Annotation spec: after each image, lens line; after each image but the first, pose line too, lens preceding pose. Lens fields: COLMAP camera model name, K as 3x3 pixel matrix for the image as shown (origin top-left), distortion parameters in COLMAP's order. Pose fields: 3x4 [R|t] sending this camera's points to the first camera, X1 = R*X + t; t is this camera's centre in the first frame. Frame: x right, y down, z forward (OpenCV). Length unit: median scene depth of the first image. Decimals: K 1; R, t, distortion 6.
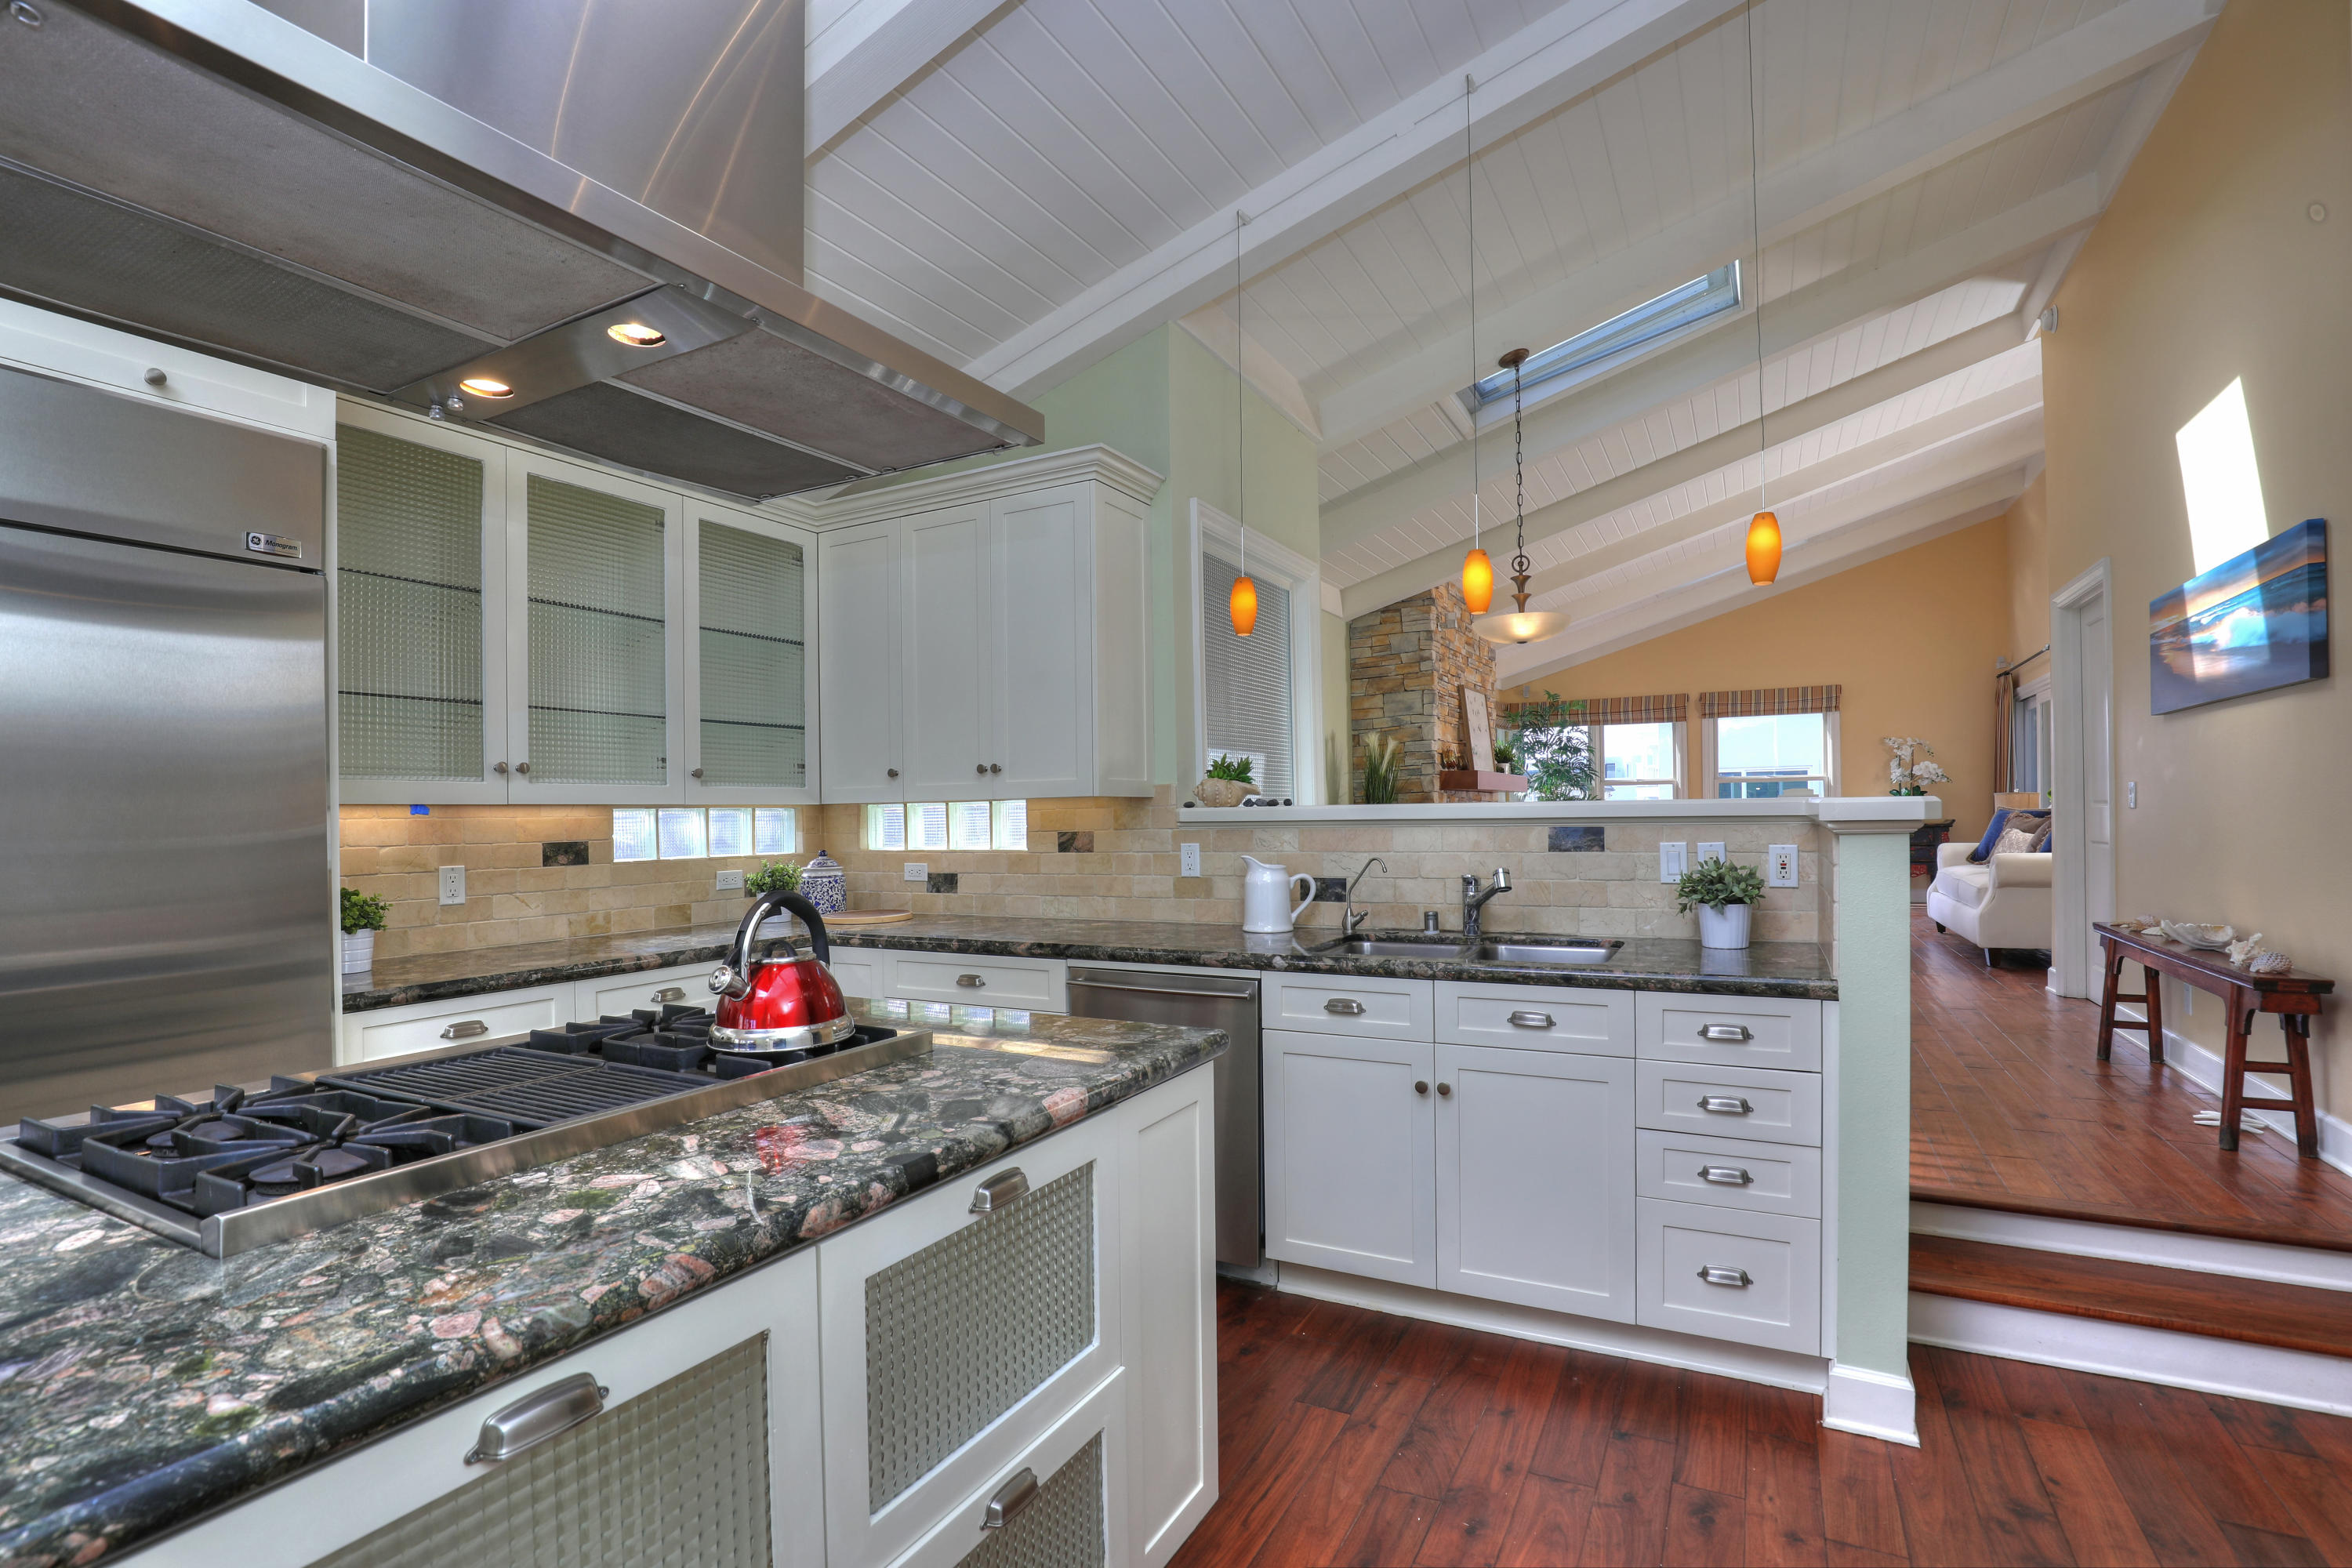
lens RADIAL K [[1081.1, 0, 1173.5], [0, 1081.1, 817.1], [0, 0, 1]] dist [-0.031316, 0.001780]
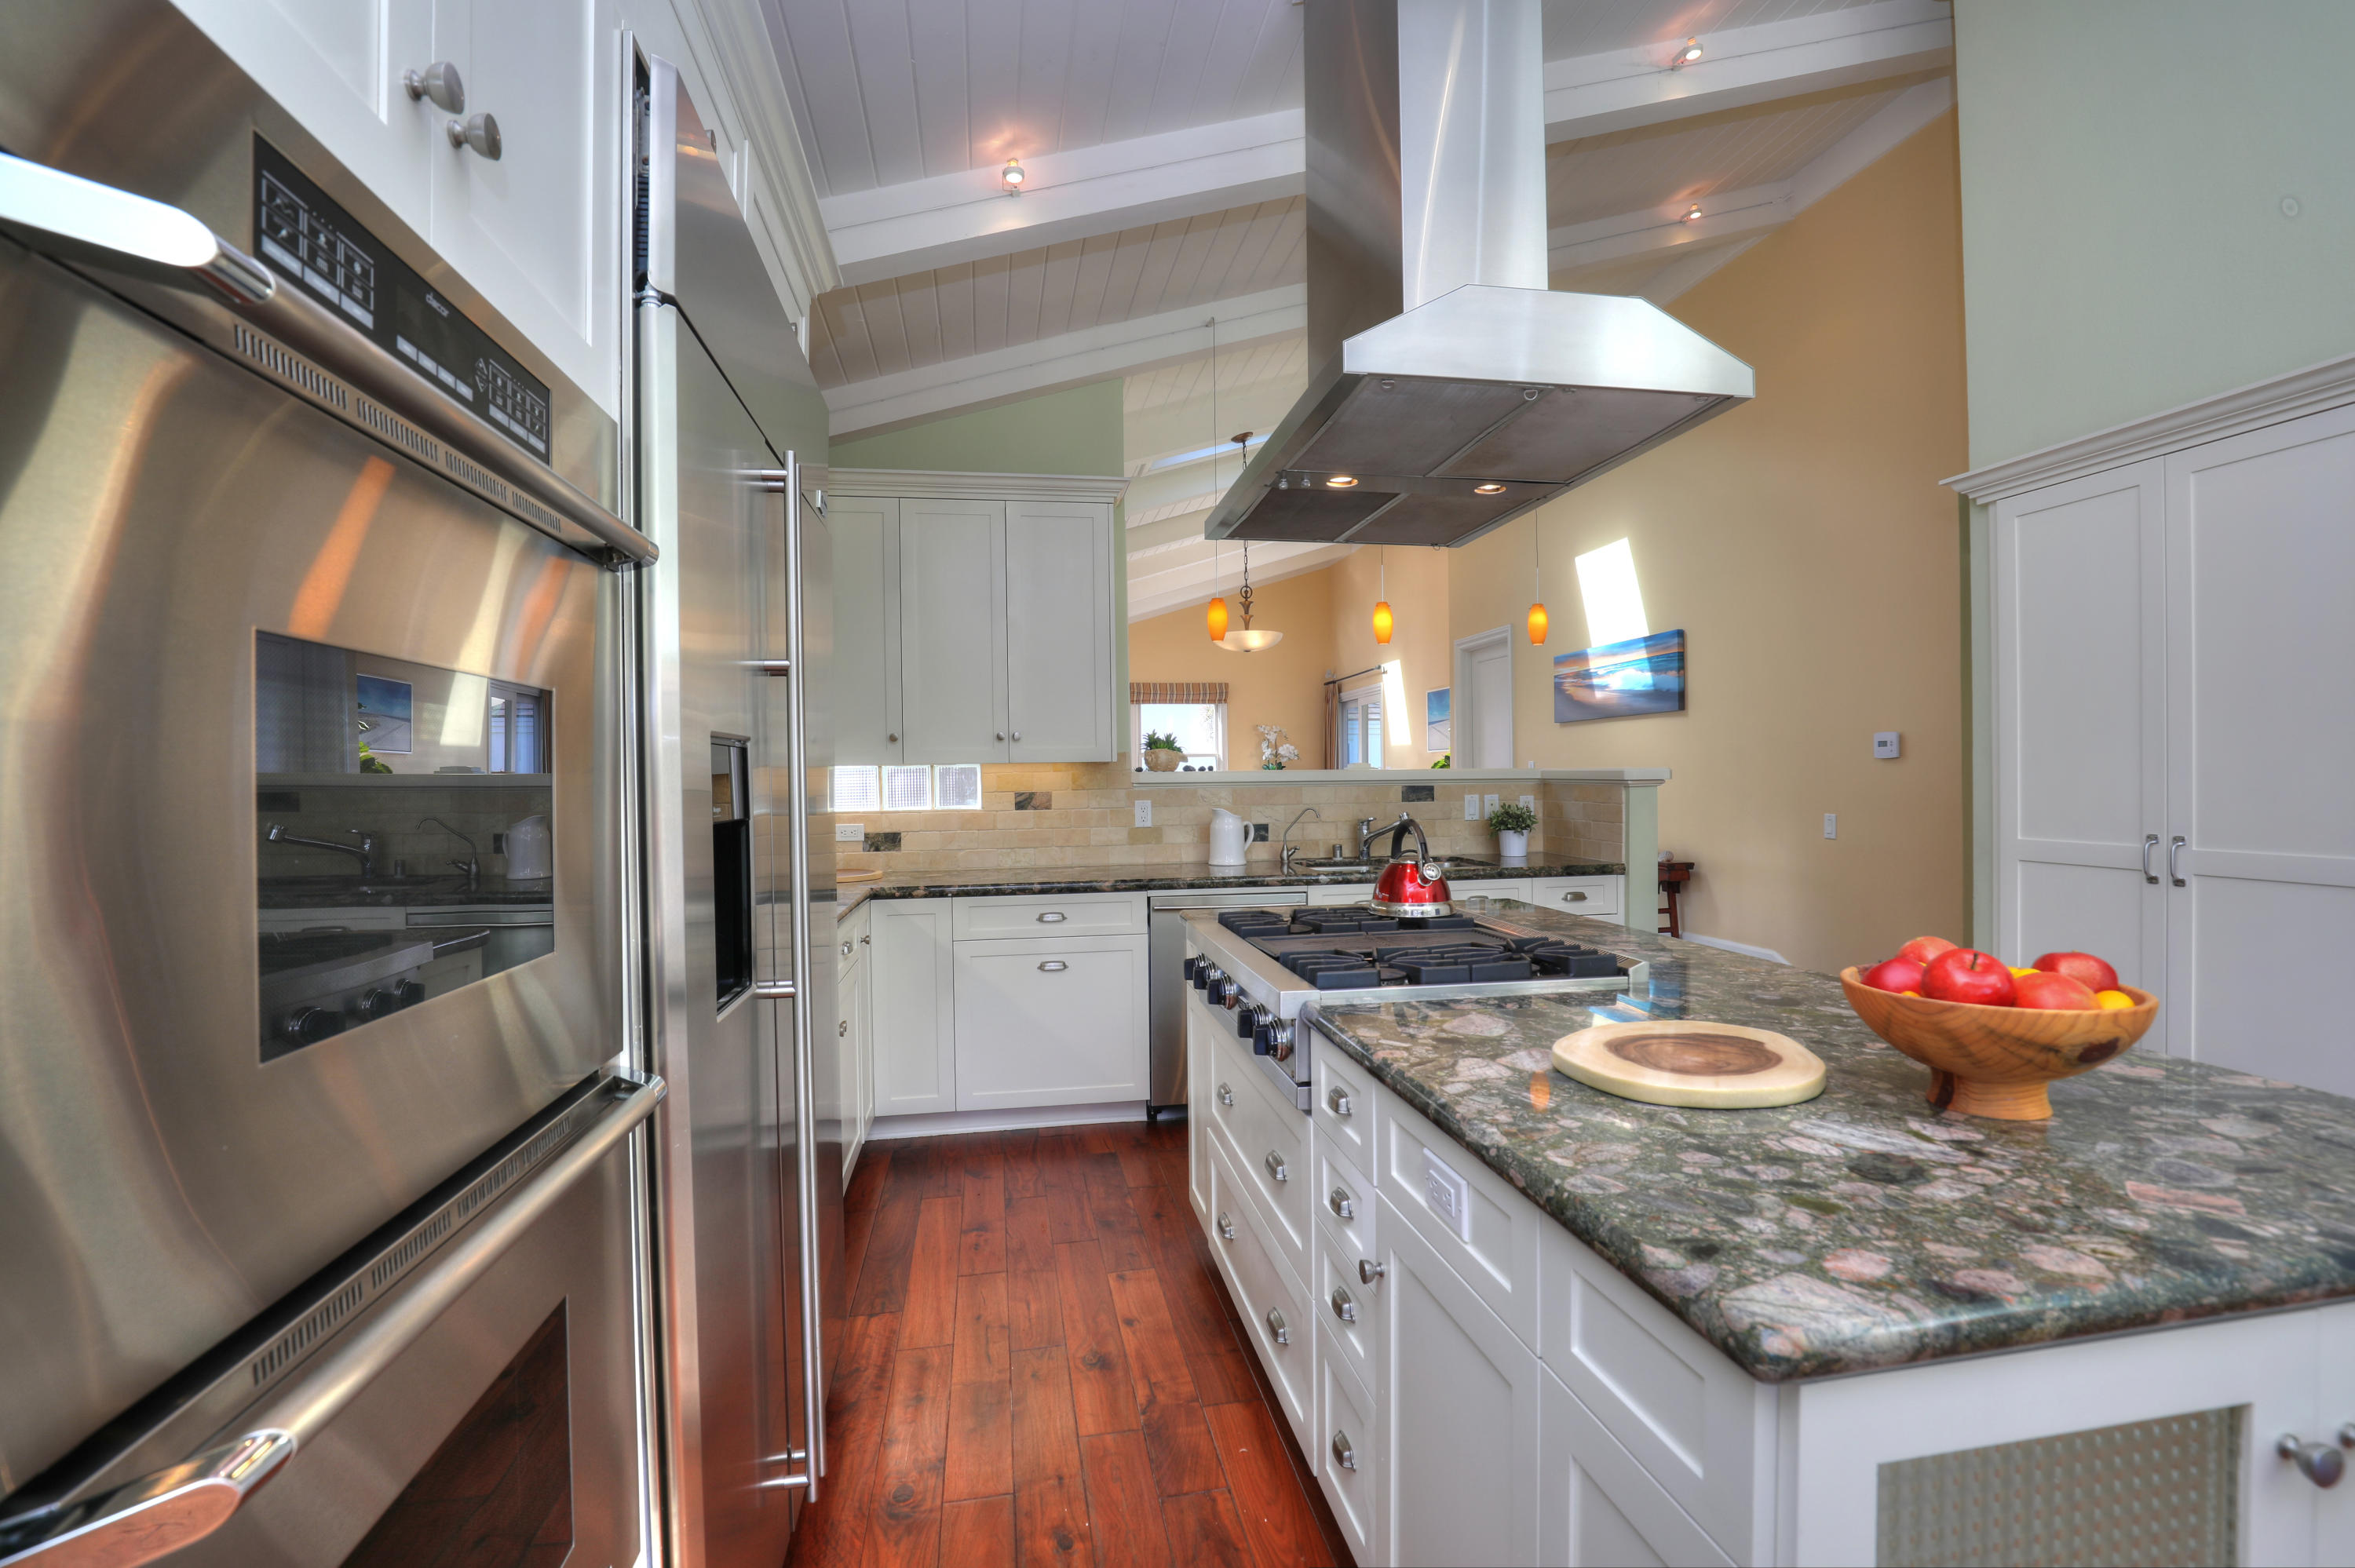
lens RADIAL K [[1082.3, 0, 1174.6], [0, 1082.3, 786.8], [0, 0, 1]] dist [-0.031316, 0.001780]
pose [[0.793931, -0.000718, 0.608008, -0.635495], [0.001730, 0.999998, -0.001077, 0.008558], [-0.608006, 0.001907, 0.793930, -0.016137]]
